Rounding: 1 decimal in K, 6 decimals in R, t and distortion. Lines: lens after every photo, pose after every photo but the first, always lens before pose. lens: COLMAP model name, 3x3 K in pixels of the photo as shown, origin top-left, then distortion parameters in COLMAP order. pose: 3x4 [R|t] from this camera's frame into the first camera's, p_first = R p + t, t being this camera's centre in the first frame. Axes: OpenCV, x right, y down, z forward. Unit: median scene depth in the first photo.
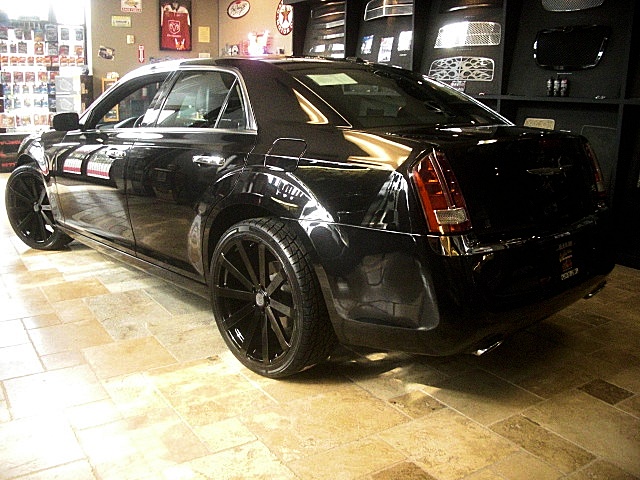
lens RADIAL K [[619.8, 0, 316.0], [0, 619.8, 241.7], [0, 0, 1]] dist [-0.201166, 0.180517]
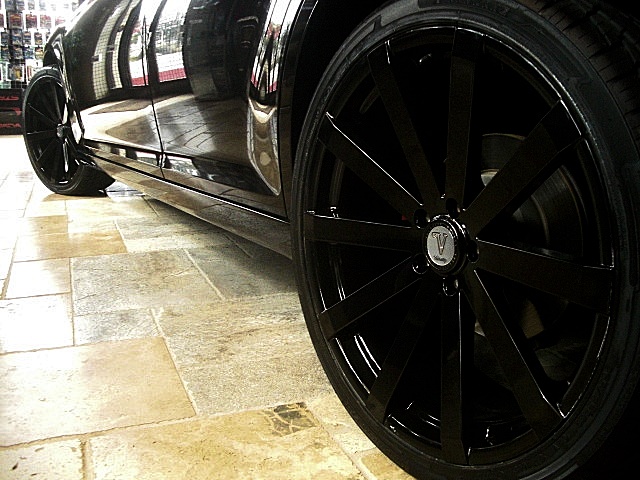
lens RADIAL K [[619.8, 0, 316.0], [0, 619.8, 241.7], [0, 0, 1]] dist [-0.201166, 0.180517]
pose [[0.980682, 0.044110, -0.190572, -0.078133], [-0.045363, 0.998968, -0.002215, 0.079276], [0.190278, 0.010817, 0.981671, 0.571778]]
